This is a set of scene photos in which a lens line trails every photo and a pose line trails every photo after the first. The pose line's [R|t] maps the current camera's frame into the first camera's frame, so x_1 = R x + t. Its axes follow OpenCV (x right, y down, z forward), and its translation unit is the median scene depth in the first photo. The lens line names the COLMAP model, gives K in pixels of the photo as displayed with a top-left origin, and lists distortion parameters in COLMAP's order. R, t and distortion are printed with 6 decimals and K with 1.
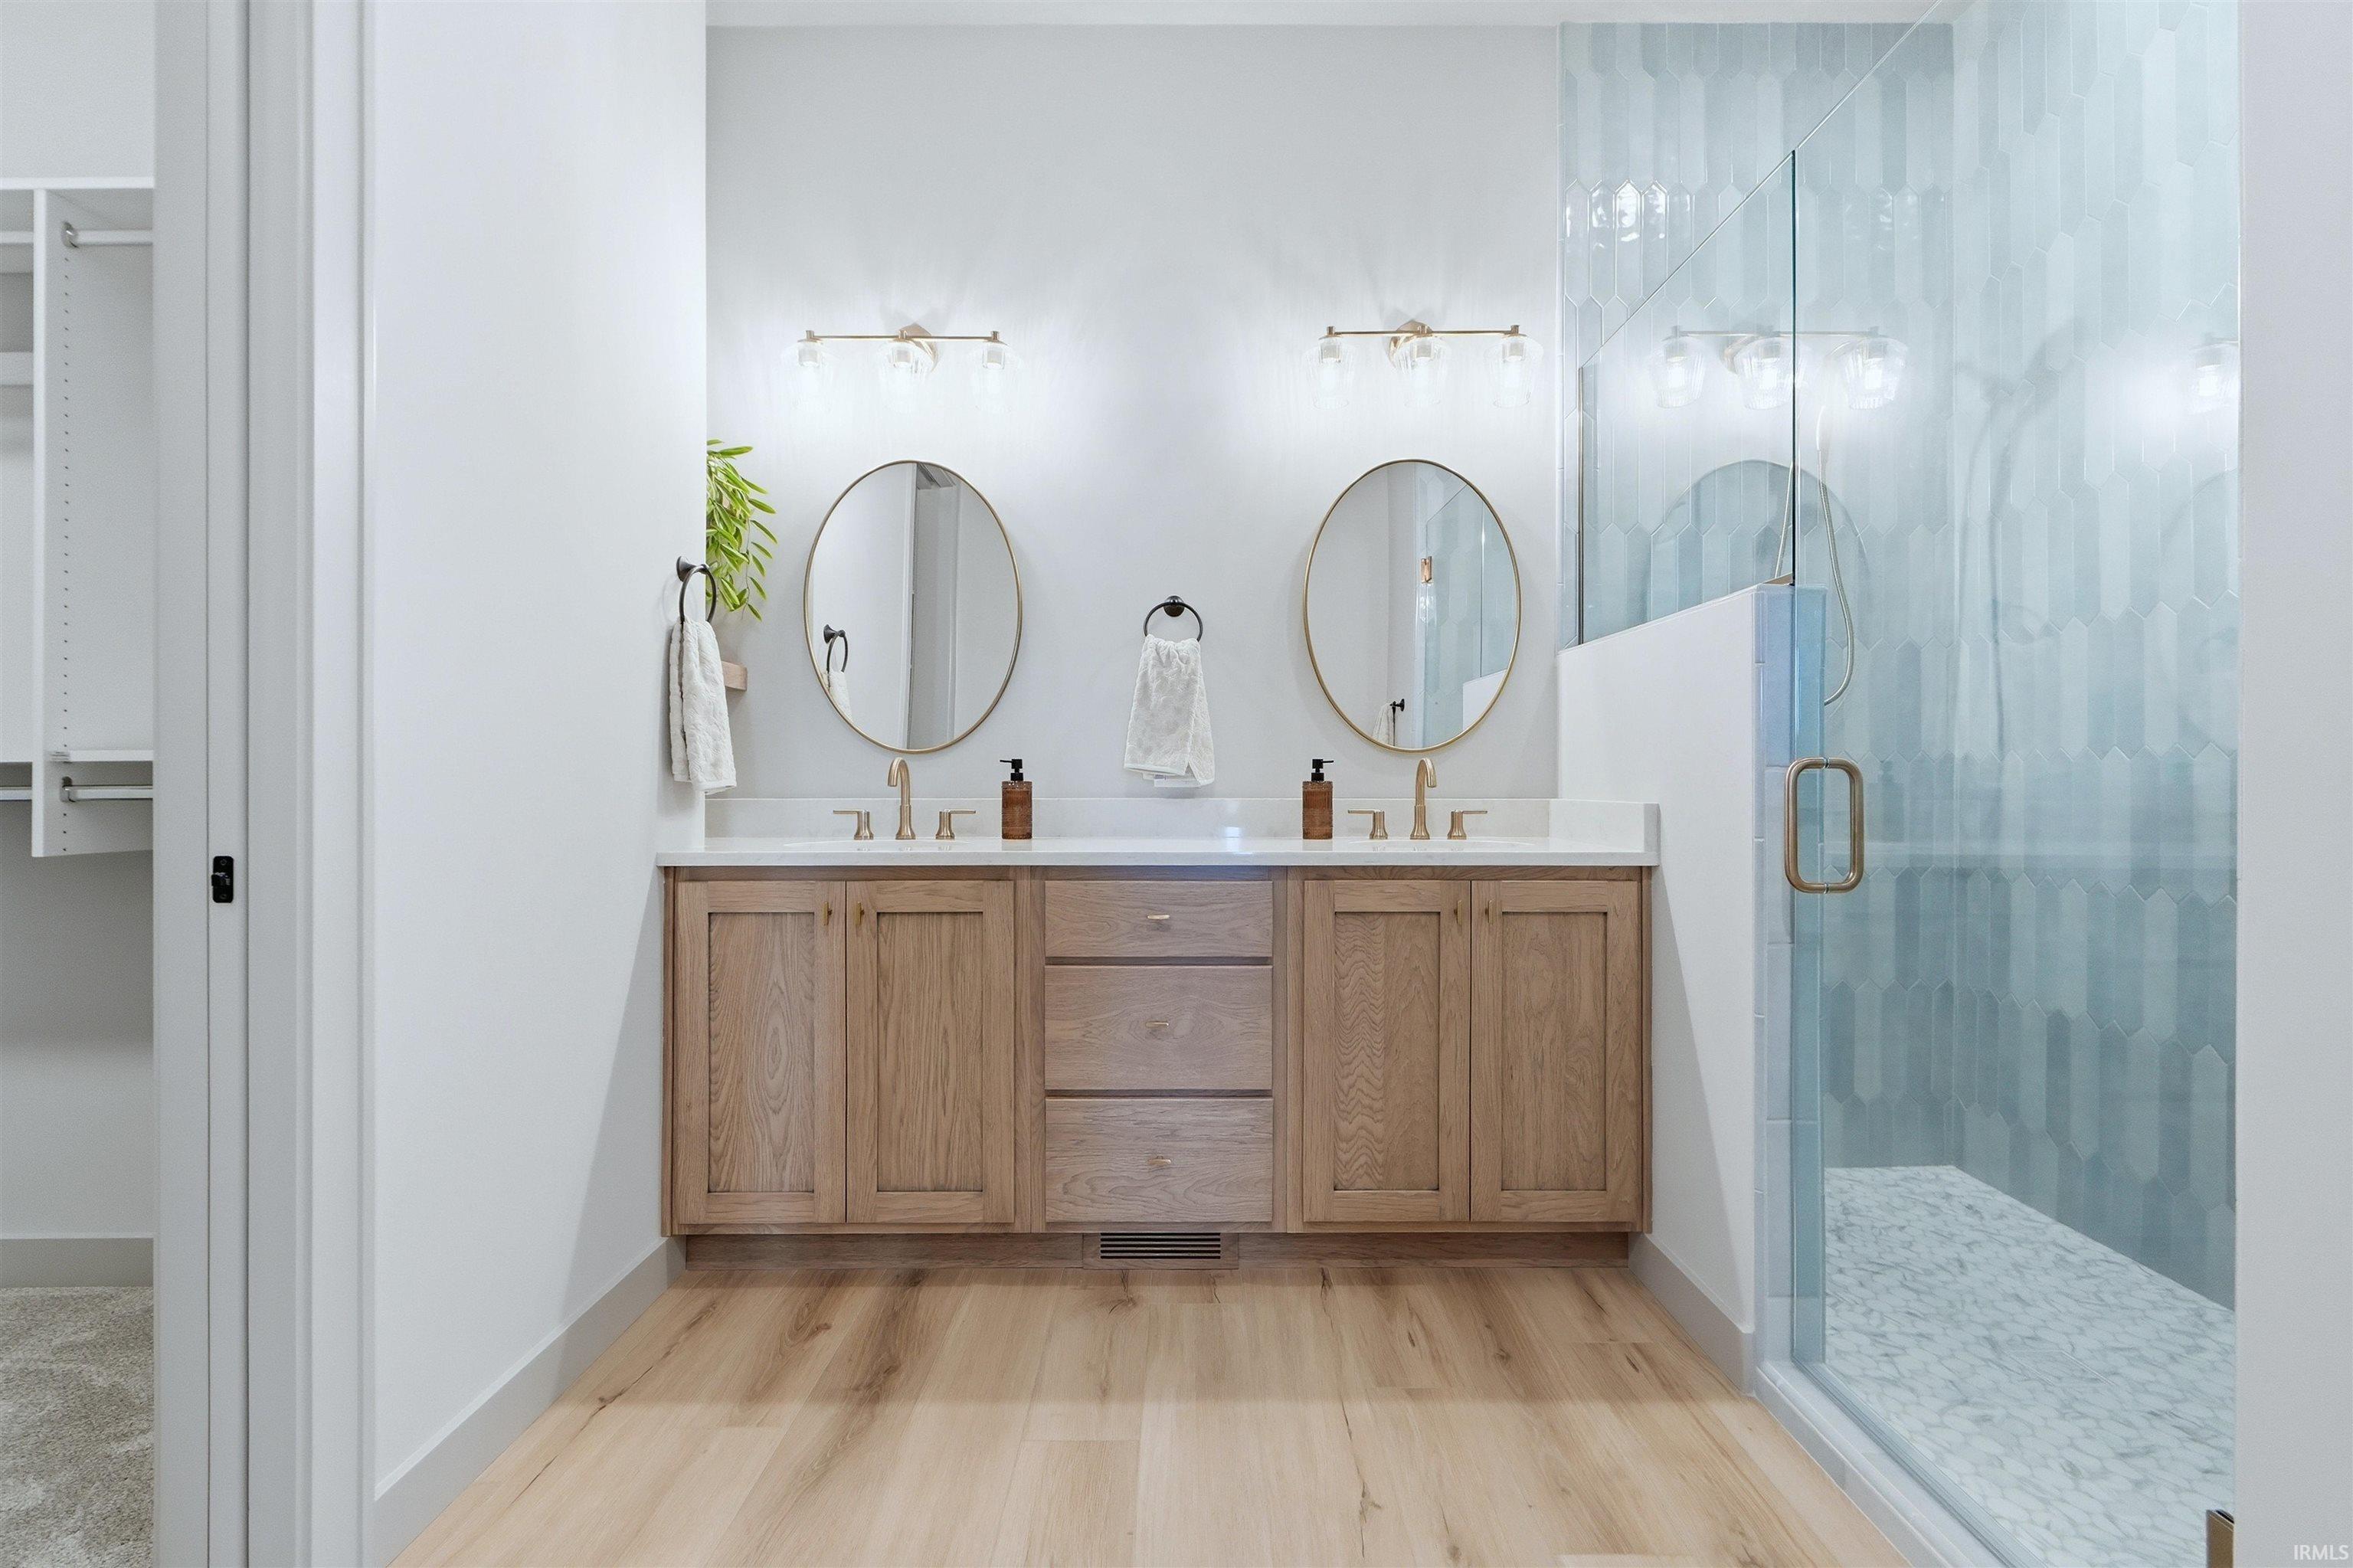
lens RADIAL K [[997.5, 0, 1176.4], [0, 997.5, 773.4], [0, 0, 1]] dist [0.005219, 0.000270]
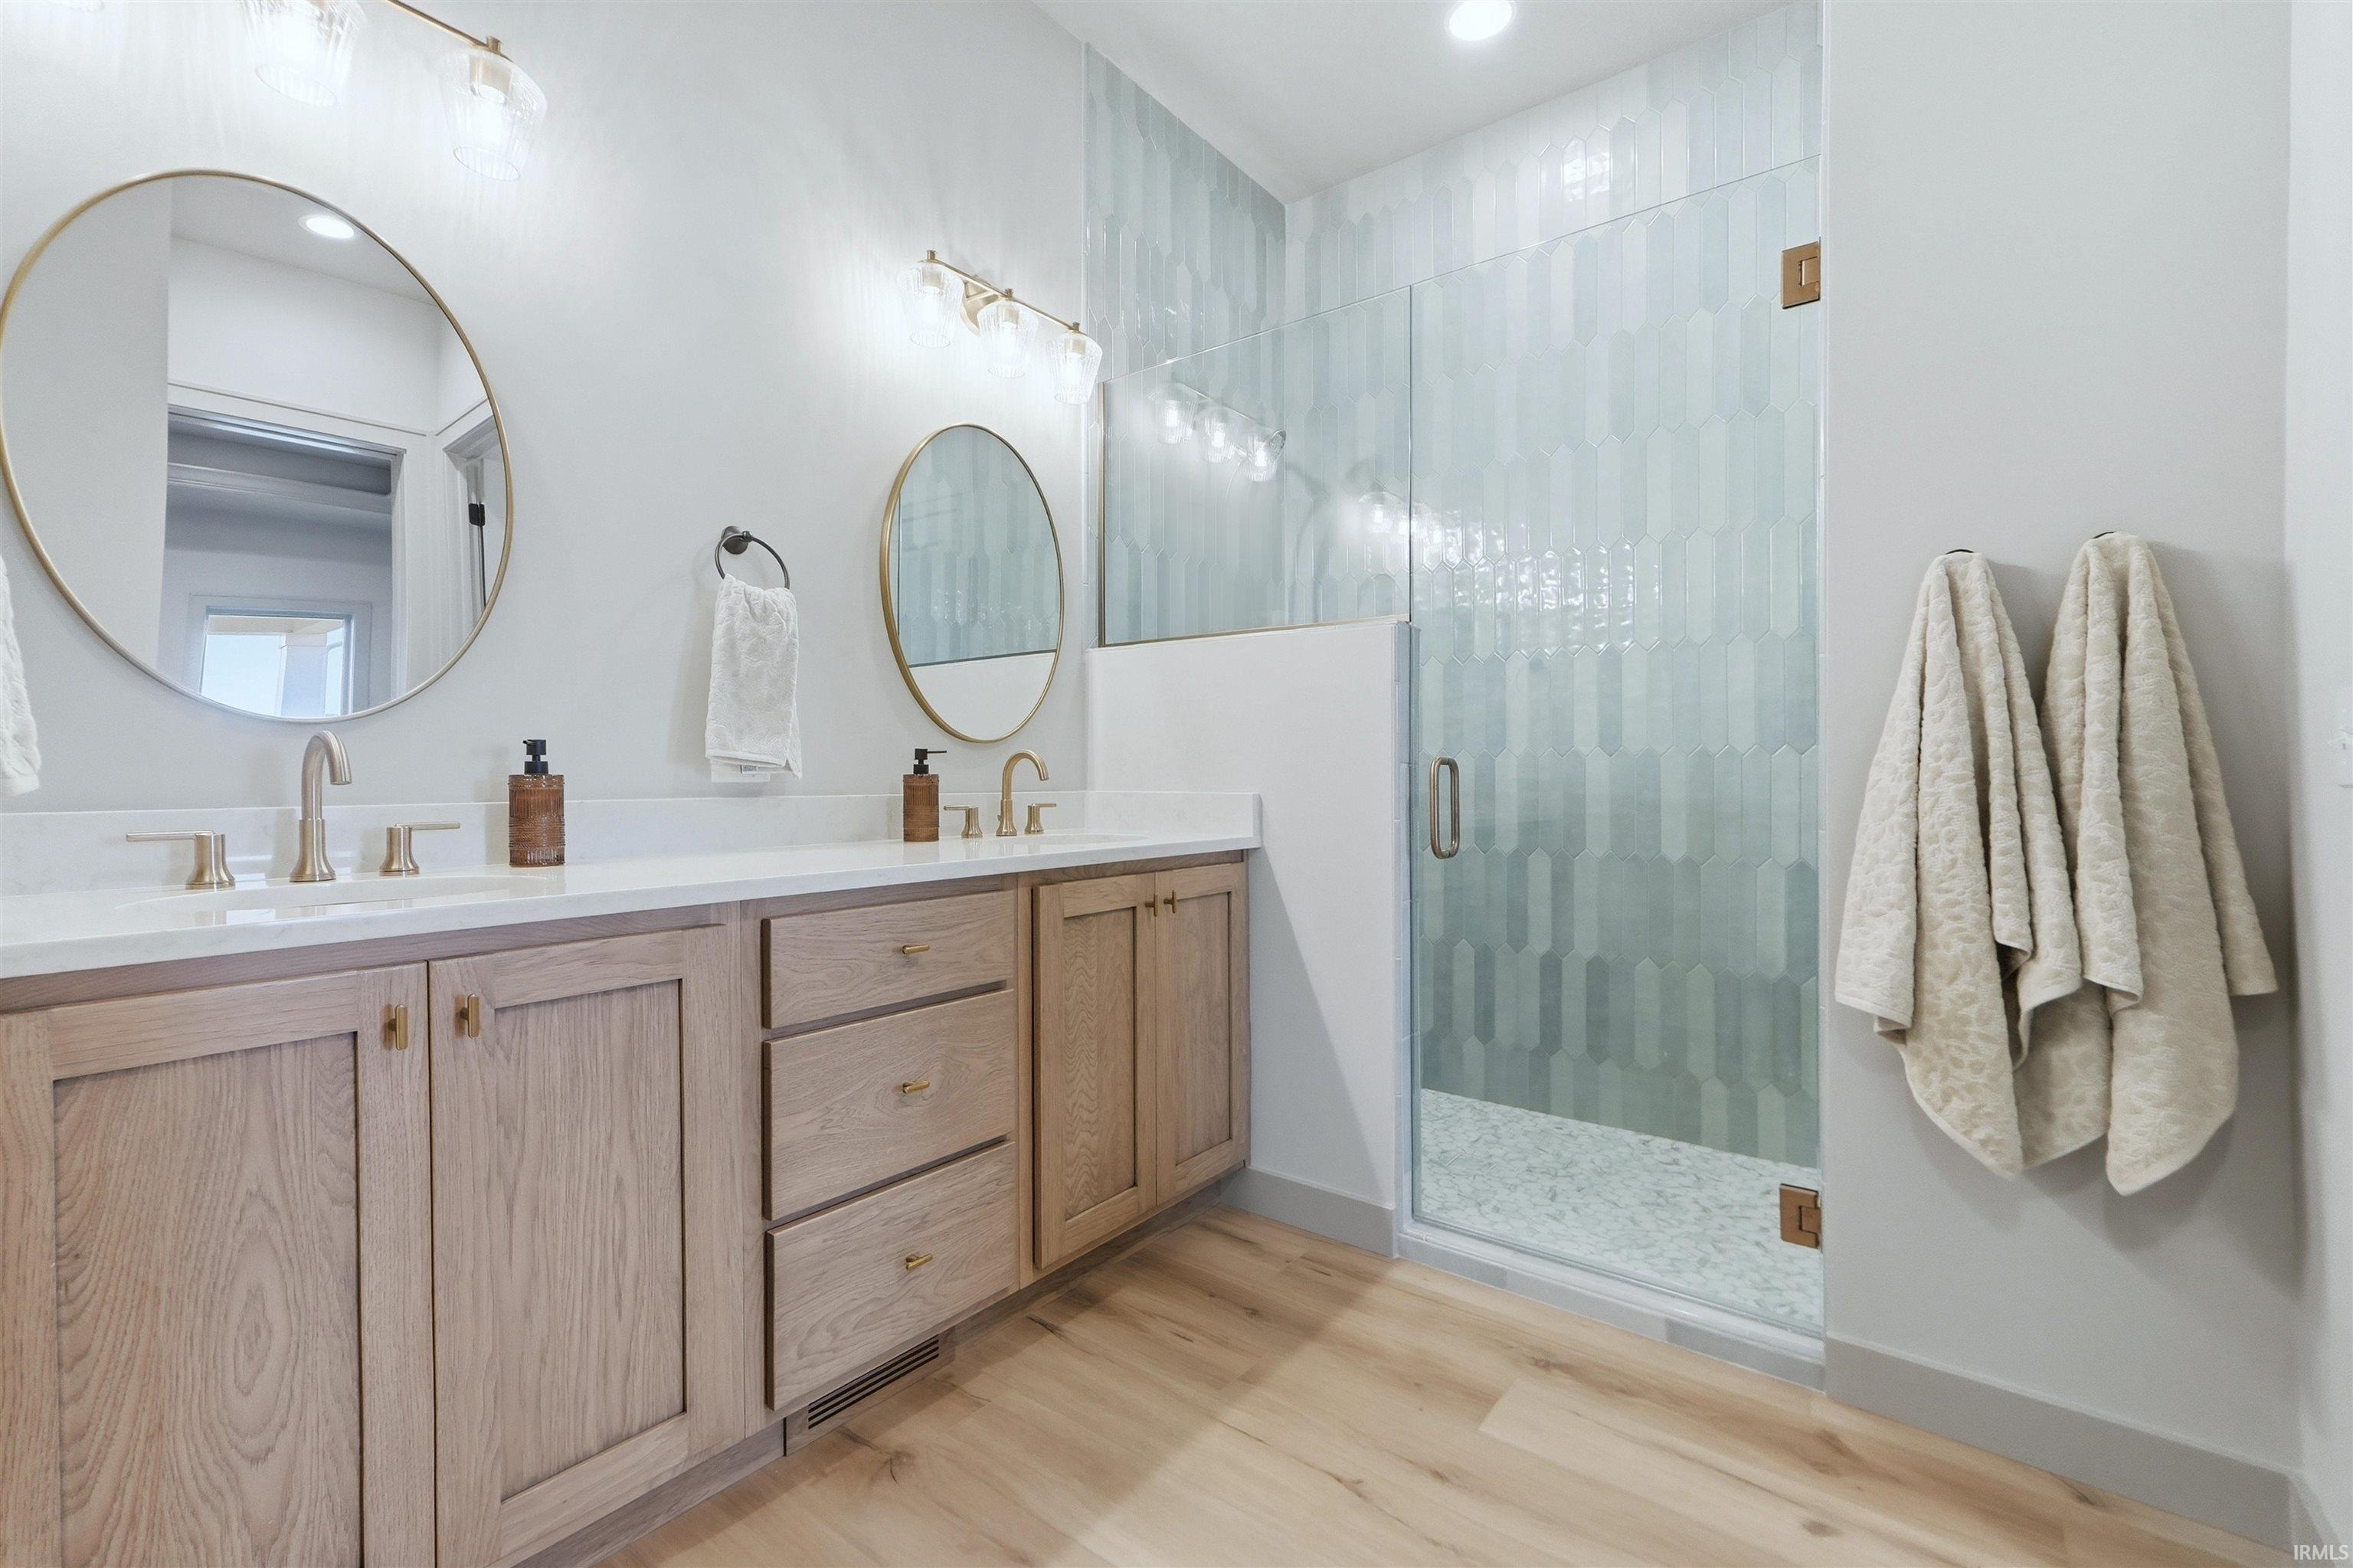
lens RADIAL K [[1003.0, 0, 1176.5], [0, 1003.0, 784.0], [0, 0, 1]] dist [0.003964, 0.000003]
pose [[0.633454, -0.008414, 0.773735, -0.477803], [-0.004338, 0.999887, 0.014425, 0.003284], [-0.773768, -0.012494, 0.633345, 0.340160]]
